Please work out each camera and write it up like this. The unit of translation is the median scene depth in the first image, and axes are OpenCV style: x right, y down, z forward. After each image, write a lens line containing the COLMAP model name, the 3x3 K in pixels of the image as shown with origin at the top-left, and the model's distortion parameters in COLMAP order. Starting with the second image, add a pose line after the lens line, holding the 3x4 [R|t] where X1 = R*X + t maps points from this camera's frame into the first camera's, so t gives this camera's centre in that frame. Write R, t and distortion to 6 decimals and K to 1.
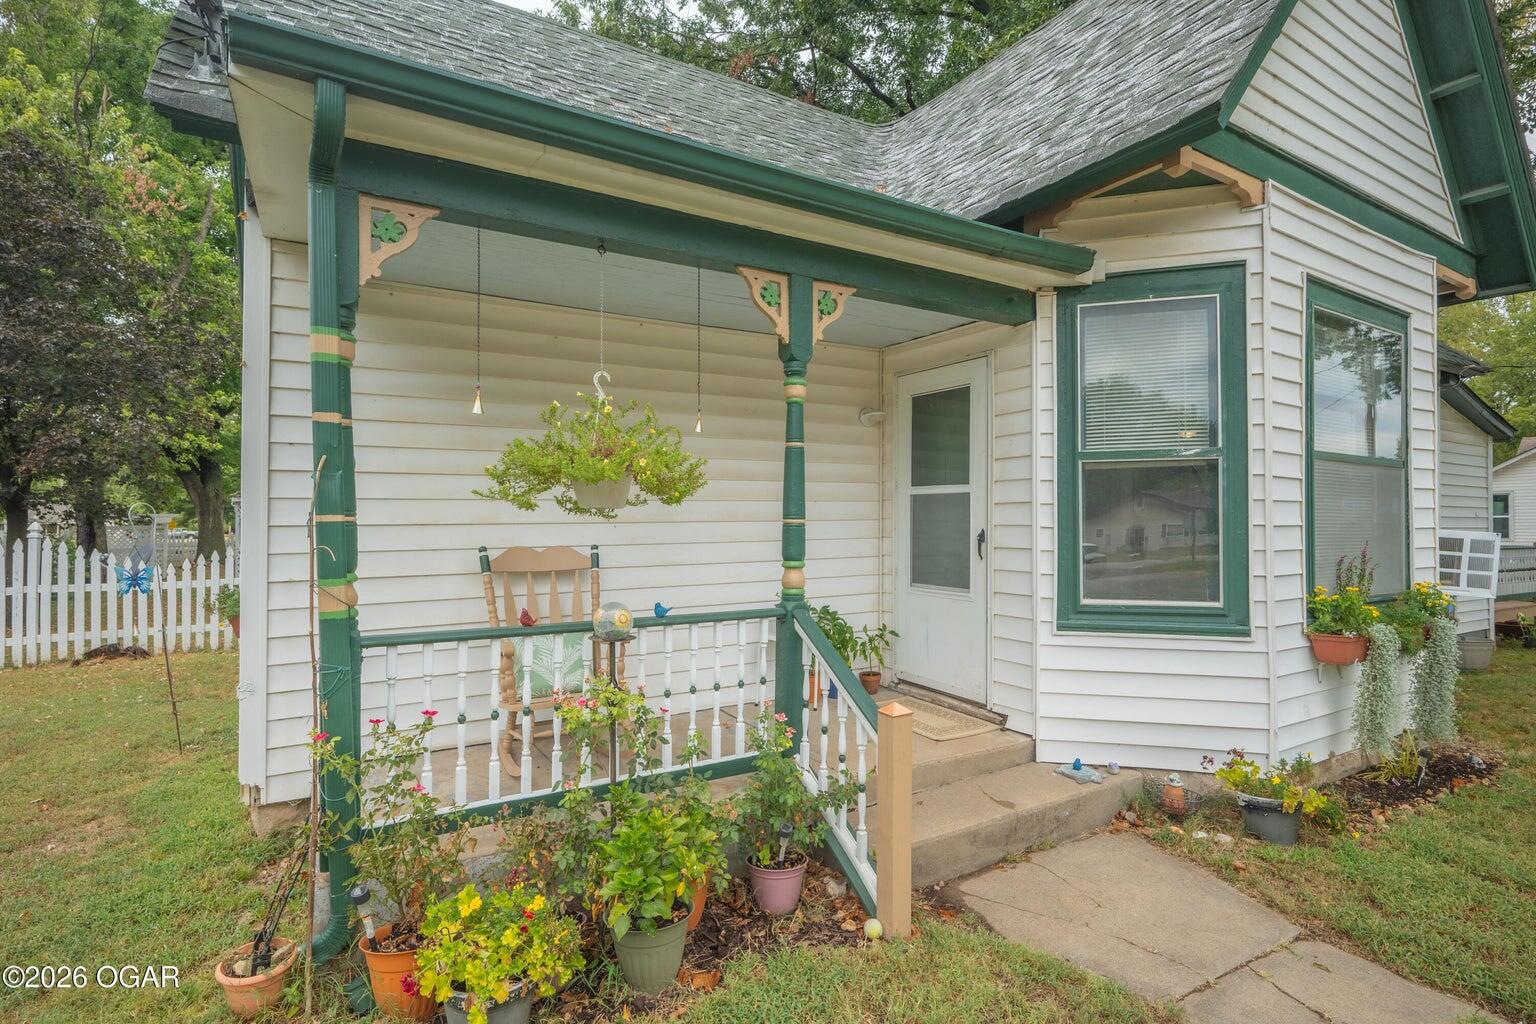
lens RADIAL K [[817.6, 0, 769.8], [0, 817.6, 514.3], [0, 0, 1]] dist [-0.000316, -0.000482]
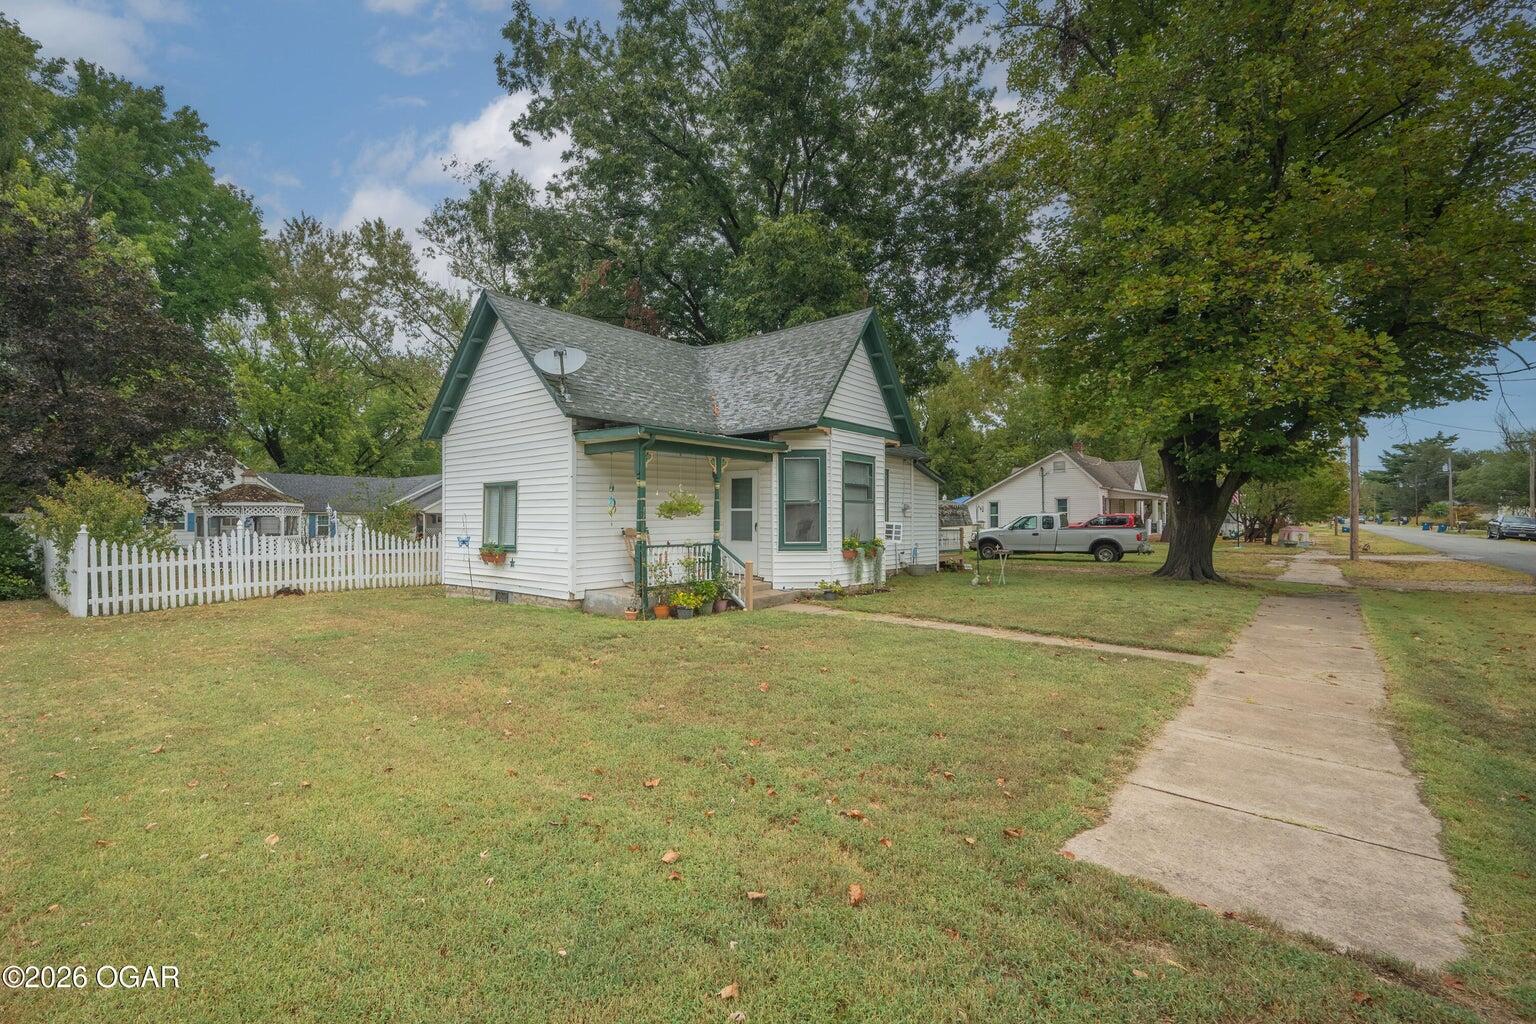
lens RADIAL K [[652.6, 0, 766.6], [0, 652.6, 515.2], [0, 0, 1]] dist [0.000060, 0.000007]
pose [[0.934241, 0.000441, 0.356641, -0.681710], [-0.001946, 0.999991, 0.003861, -0.021928], [-0.356636, -0.004301, 0.934233, -1.566989]]
